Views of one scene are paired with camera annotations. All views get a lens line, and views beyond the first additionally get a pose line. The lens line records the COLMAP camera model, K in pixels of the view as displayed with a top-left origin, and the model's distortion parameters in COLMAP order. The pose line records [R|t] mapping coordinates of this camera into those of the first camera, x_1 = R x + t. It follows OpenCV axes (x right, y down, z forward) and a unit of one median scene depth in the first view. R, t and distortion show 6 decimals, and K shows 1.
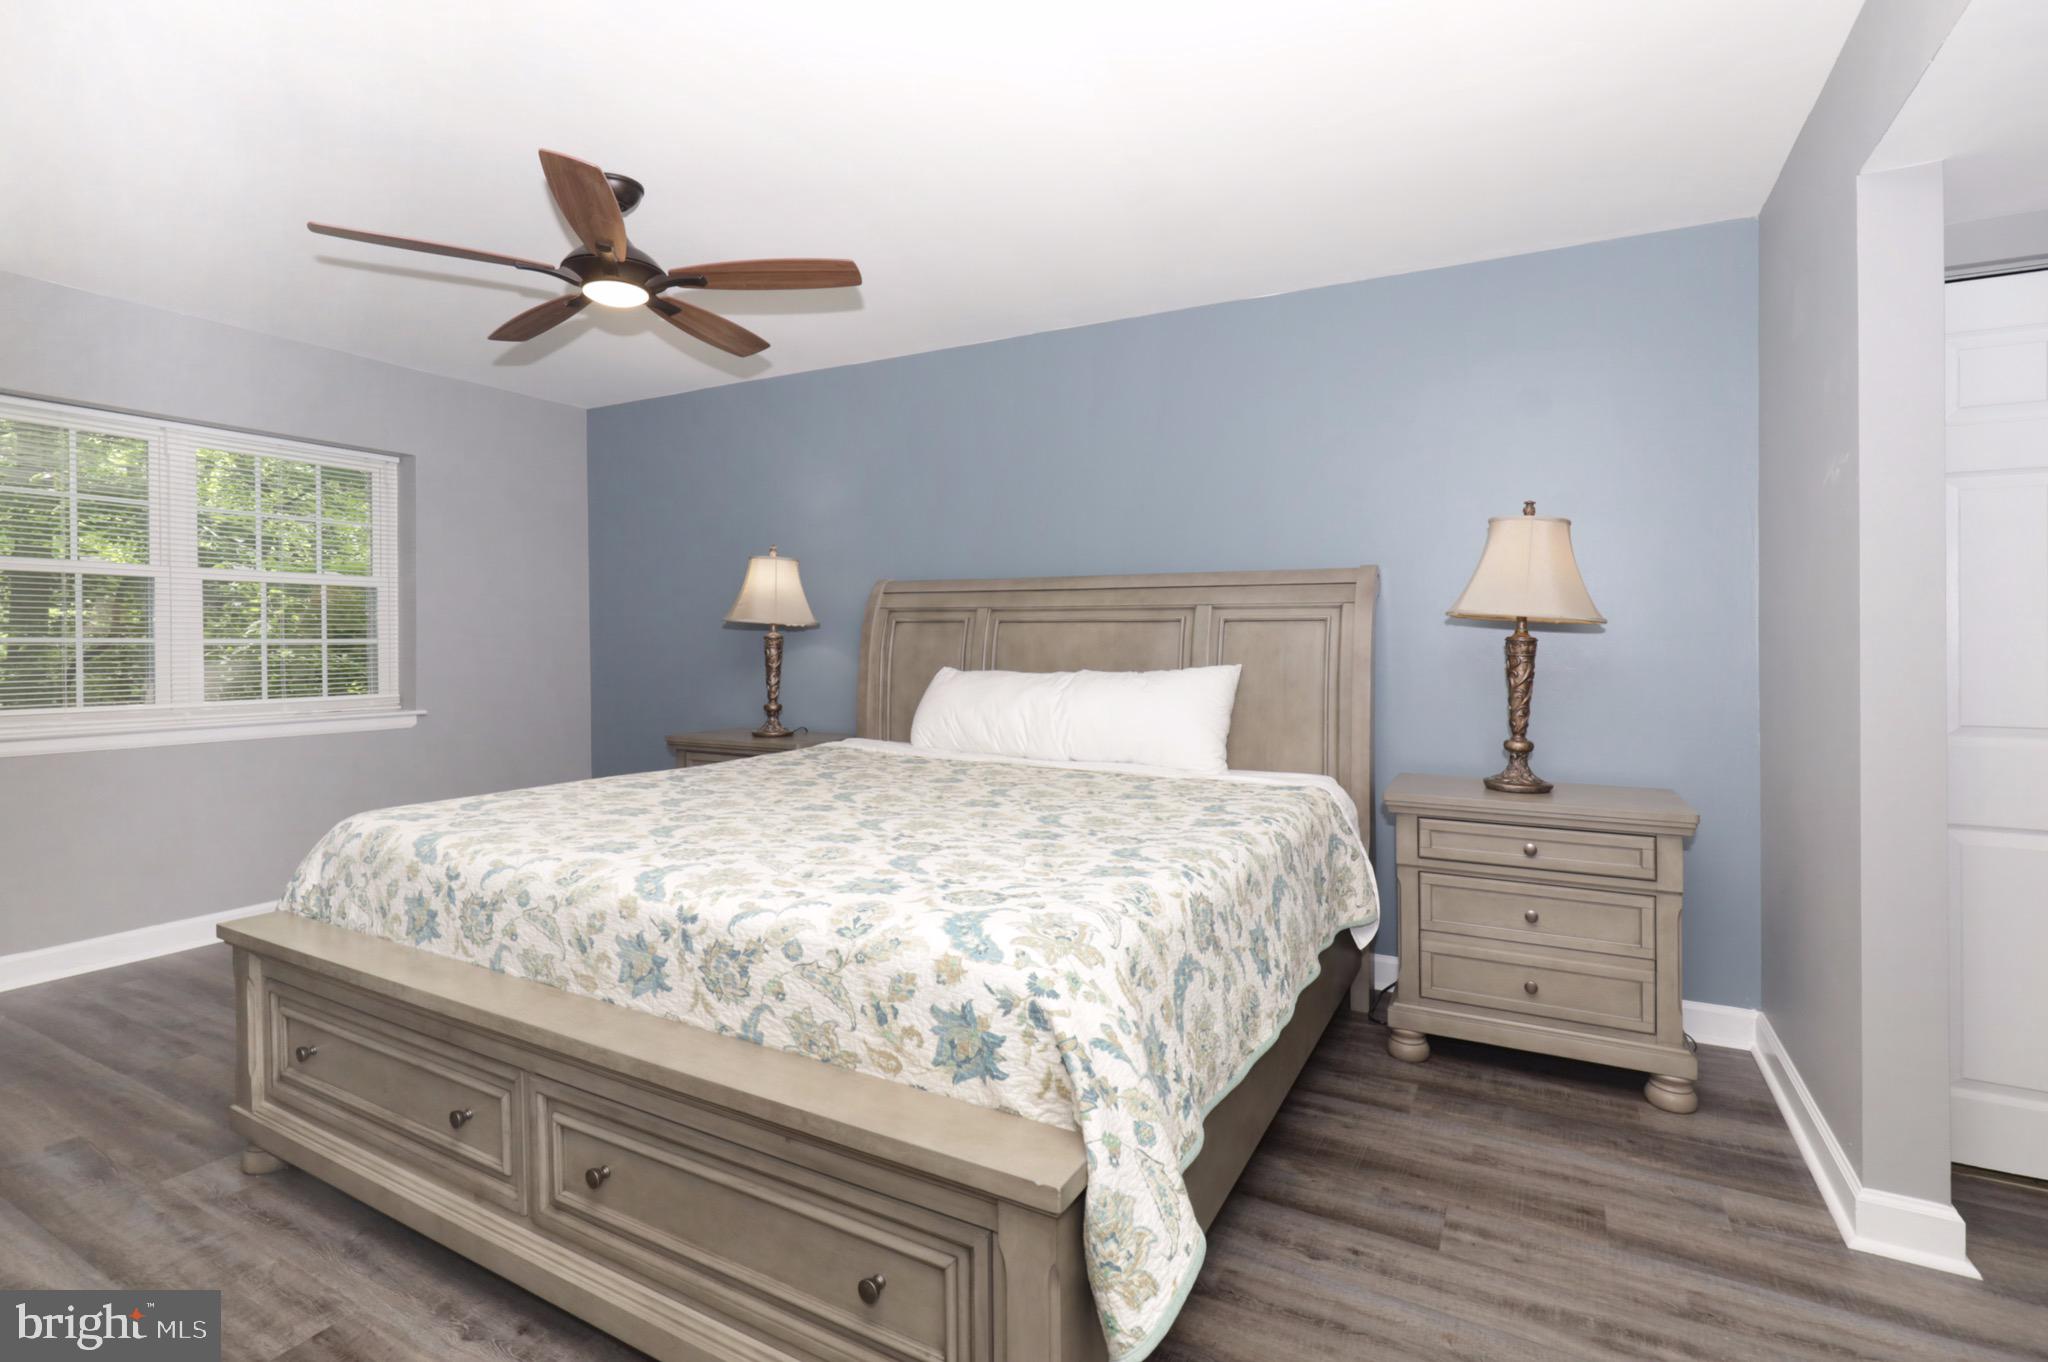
lens RADIAL K [[907.4, 0, 1060.9], [0, 907.4, 645.3], [0, 0, 1]] dist [0.006208, -0.000249]
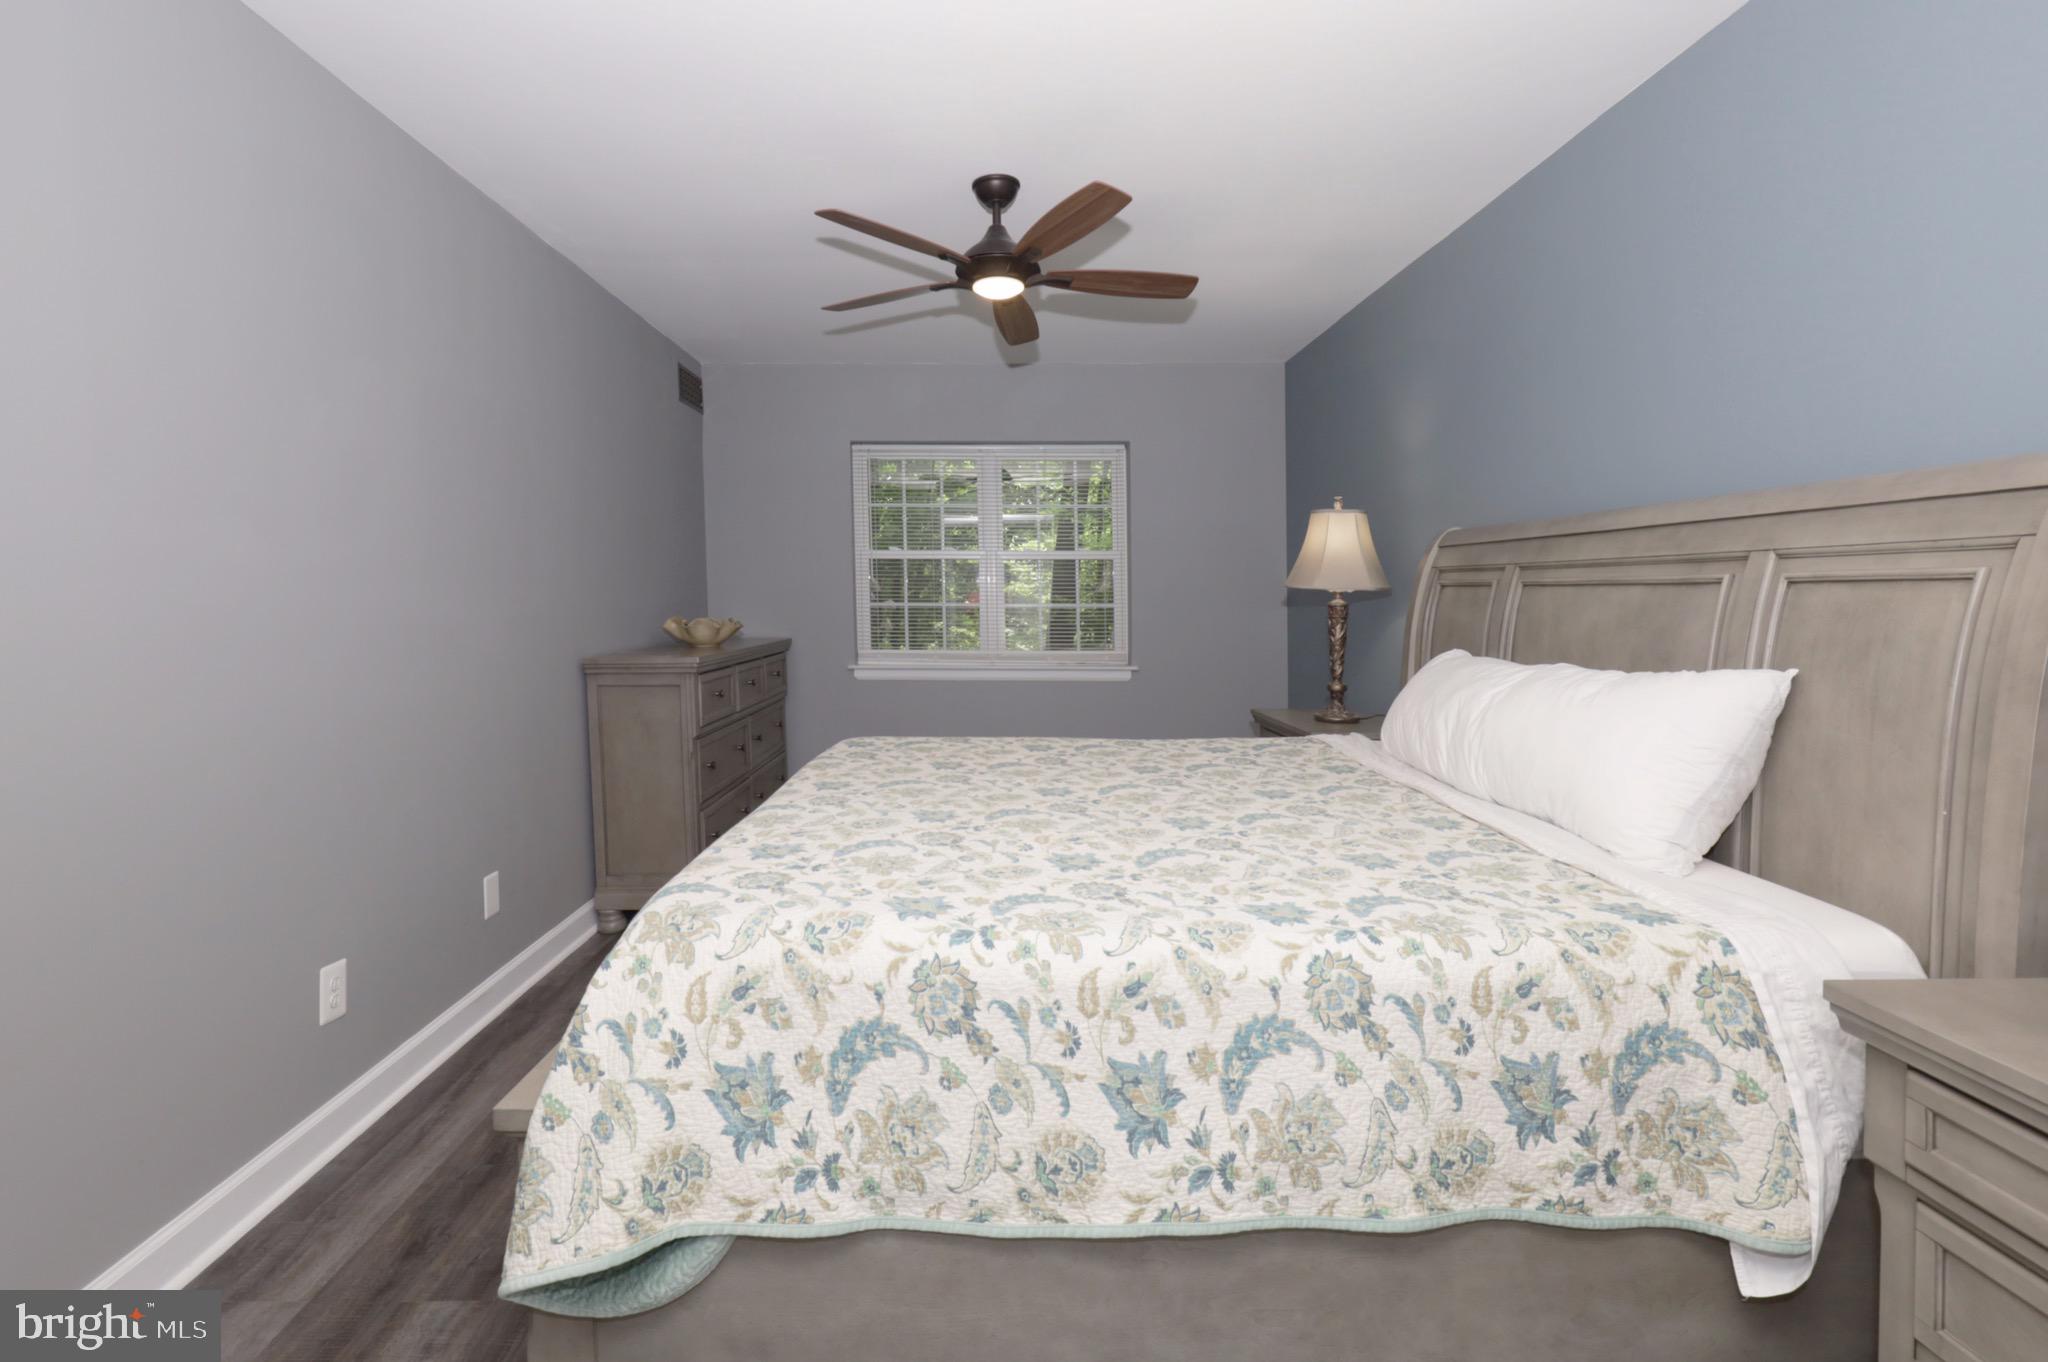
lens RADIAL K [[1043.1, 0, 1020.2], [0, 1043.1, 667.5], [0, 0, 1]] dist [0.000401, -0.000048]
pose [[0.454563, 0.060237, -0.888676, 0.511487], [-0.004133, 0.997843, 0.065523, -0.015862], [0.890705, -0.026111, 0.453831, 0.360875]]
